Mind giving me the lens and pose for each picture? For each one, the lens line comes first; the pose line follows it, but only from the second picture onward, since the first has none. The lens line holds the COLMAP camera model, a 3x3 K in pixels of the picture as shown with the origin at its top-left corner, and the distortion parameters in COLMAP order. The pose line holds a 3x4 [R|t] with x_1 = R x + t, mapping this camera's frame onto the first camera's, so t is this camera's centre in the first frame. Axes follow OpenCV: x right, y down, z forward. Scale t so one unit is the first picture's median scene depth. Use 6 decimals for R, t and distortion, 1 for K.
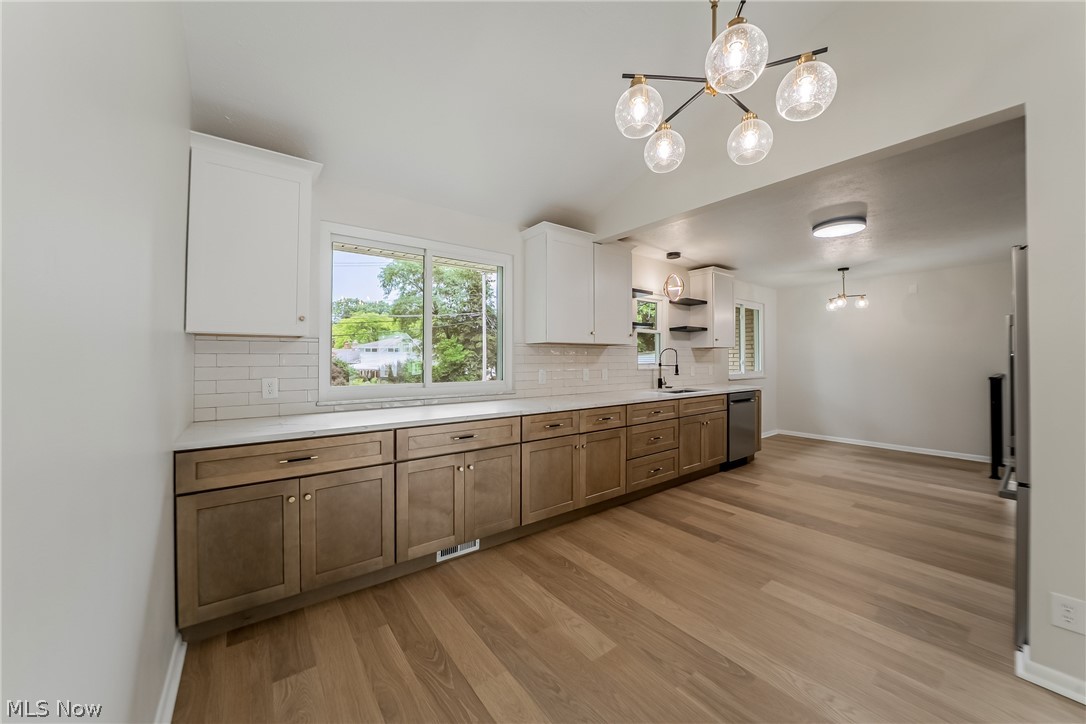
lens RADIAL K [[396.2, 0, 541.4], [0, 396.2, 353.5], [0, 0, 1]] dist [-0.016419, 0.000067]
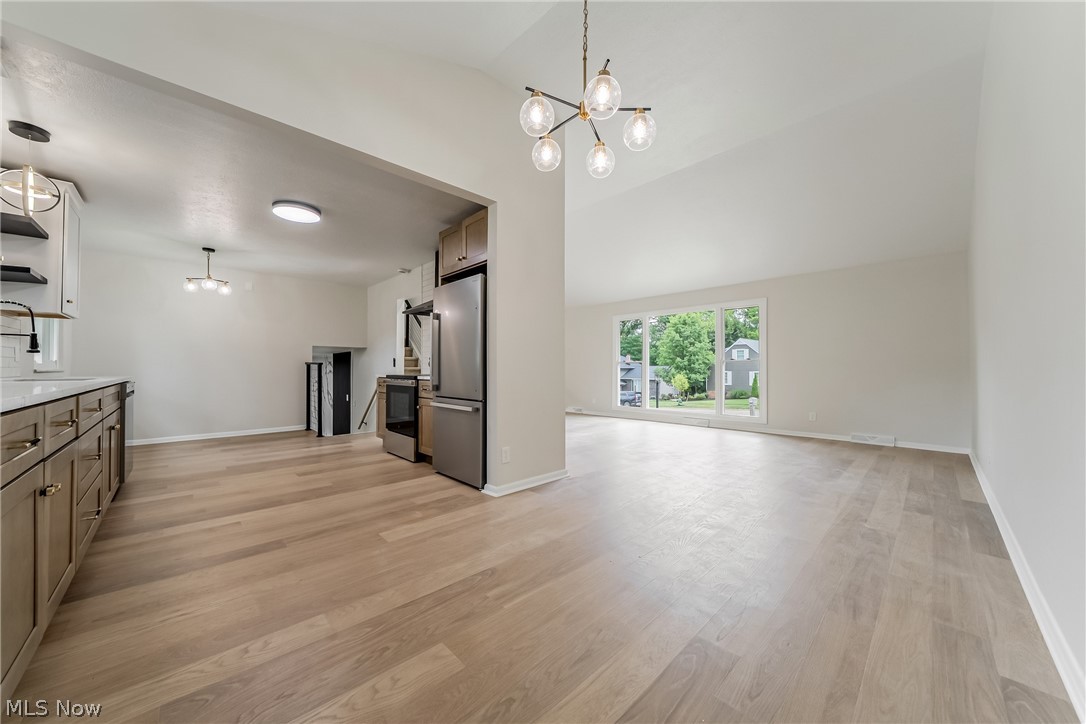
lens RADIAL K [[387.9, 0, 543.0], [0, 387.9, 362.0], [0, 0, 1]] dist [-0.023266, -0.000029]
pose [[-0.126538, 0.015752, 0.991837, -0.563220], [-0.007465, 0.999830, -0.016831, 0.155795], [-0.991934, -0.009534, -0.126399, 0.805741]]
